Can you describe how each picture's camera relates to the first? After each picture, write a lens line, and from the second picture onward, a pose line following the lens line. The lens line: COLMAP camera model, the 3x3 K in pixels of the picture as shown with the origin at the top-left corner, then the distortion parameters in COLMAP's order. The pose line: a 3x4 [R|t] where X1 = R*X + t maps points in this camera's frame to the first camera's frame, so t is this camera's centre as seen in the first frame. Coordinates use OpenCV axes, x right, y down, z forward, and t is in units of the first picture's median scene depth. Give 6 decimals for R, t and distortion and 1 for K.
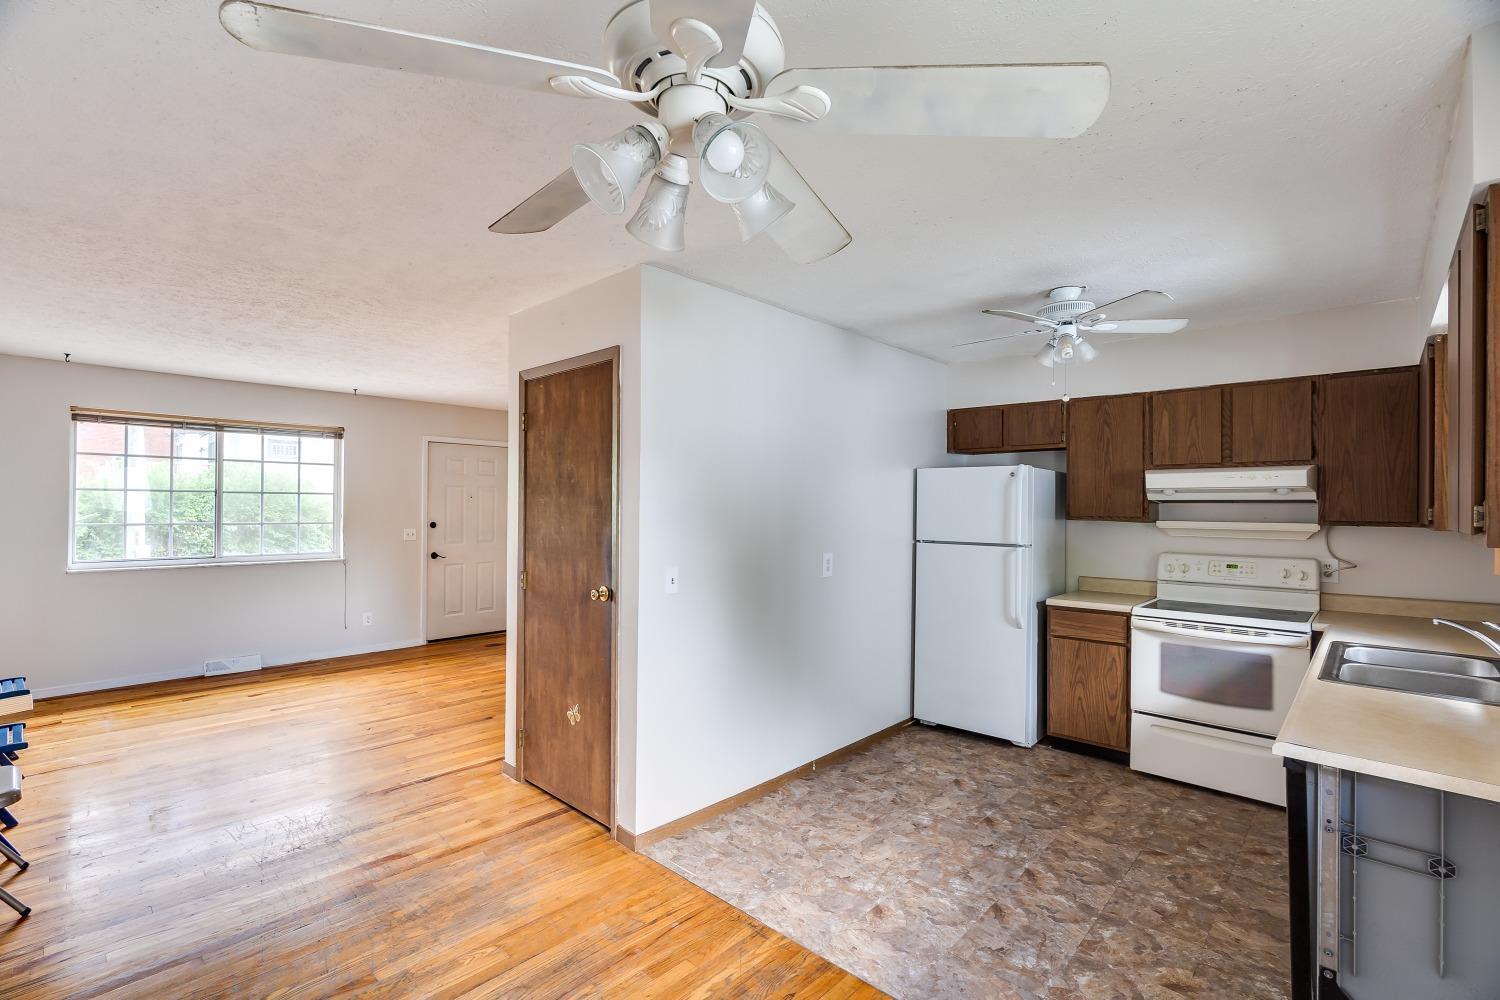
lens RADIAL K [[721.0, 0, 790.2], [0, 721.0, 502.3], [0, 0, 1]] dist [0.000081, 0.000258]
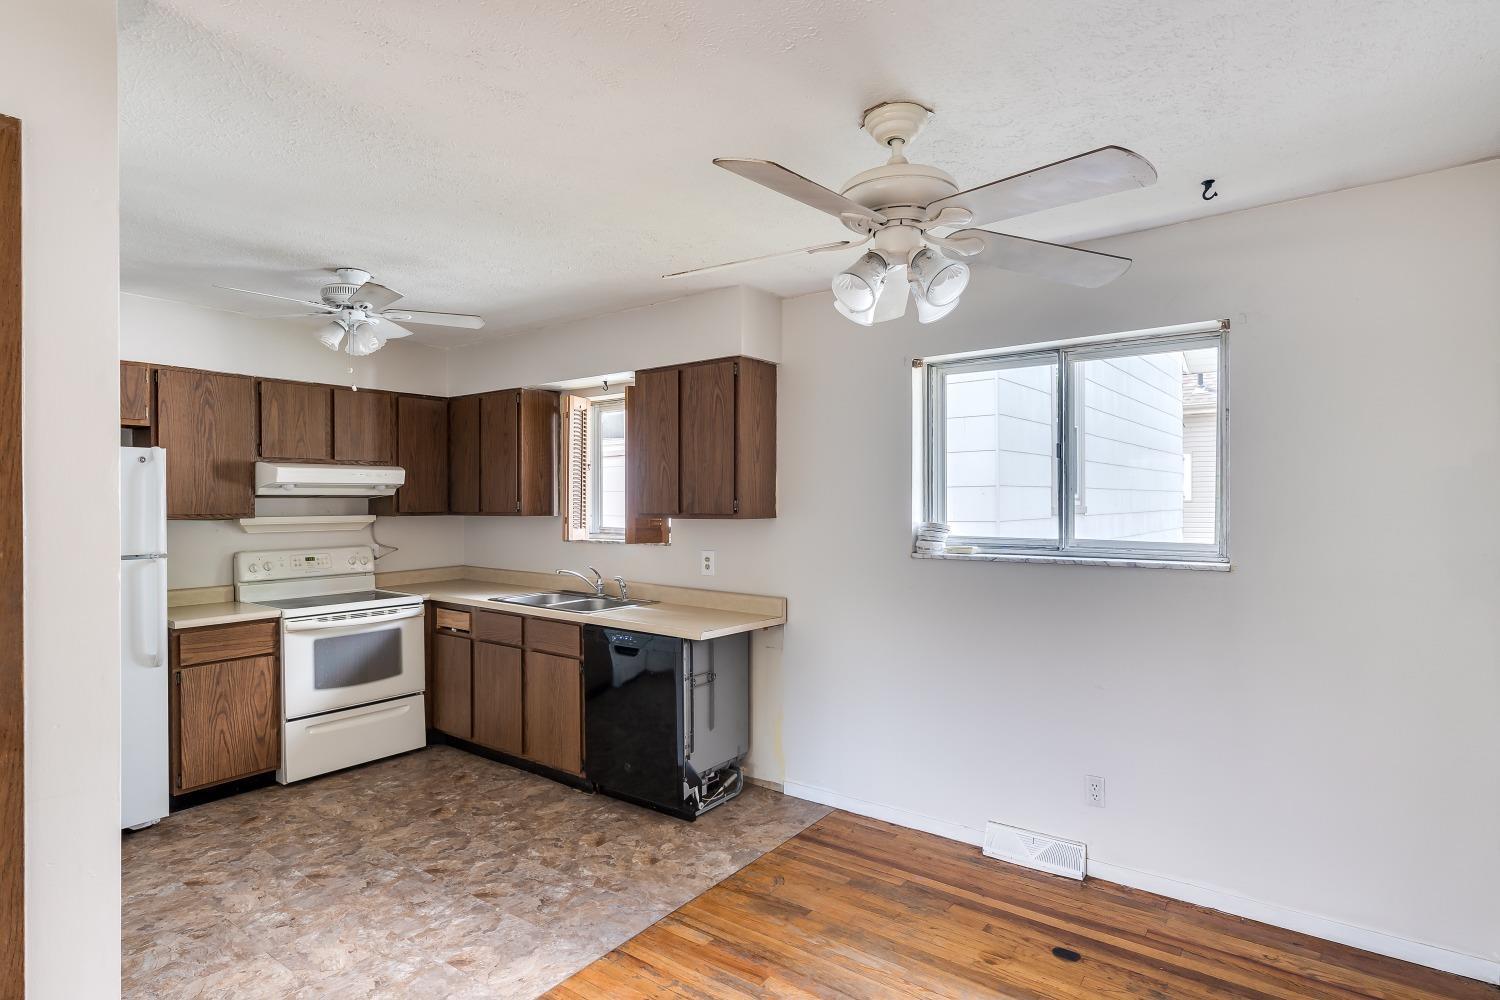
lens RADIAL K [[721.0, 0, 790.2], [0, 721.0, 502.3], [0, 0, 1]] dist [0.000081, 0.000258]
pose [[-0.112503, -0.008323, 0.993616, -0.563532], [-0.002963, 0.999963, 0.008041, -0.003361], [-0.993647, -0.002039, -0.112524, 0.494006]]
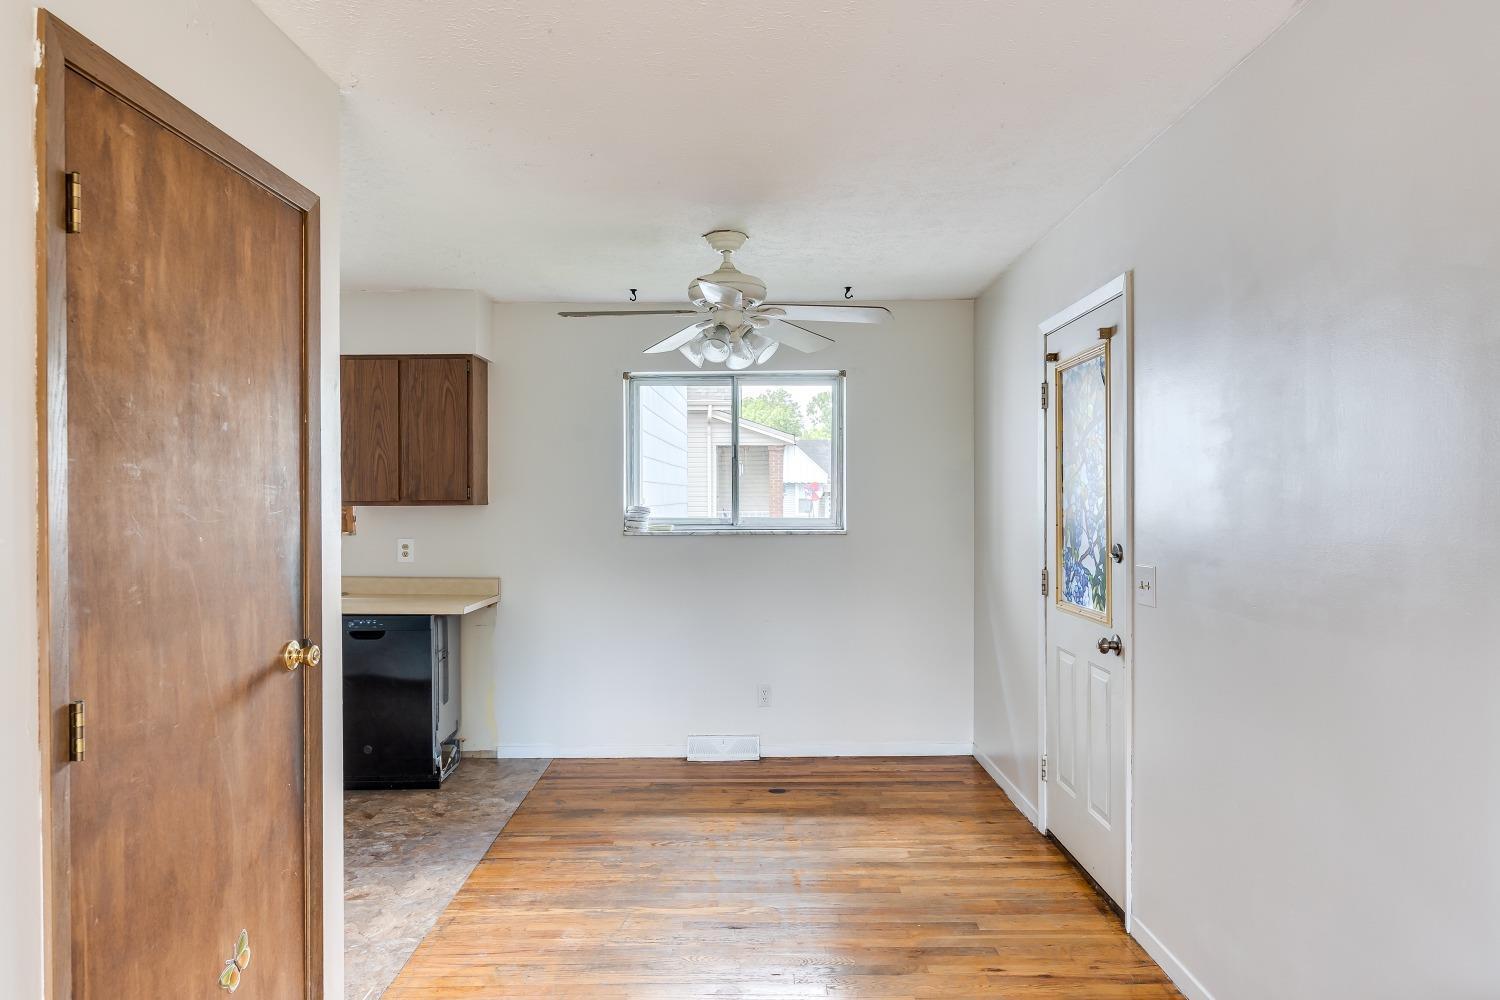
lens RADIAL K [[807.6, 0, 744.1], [0, 807.6, 496.9], [0, 0, 1]] dist [-0.000656, 0.000095]
pose [[-0.652977, -0.007904, 0.757336, -0.748007], [-0.005444, 0.999969, 0.005743, 0.006833], [-0.757358, -0.000373, -0.653000, 0.935383]]
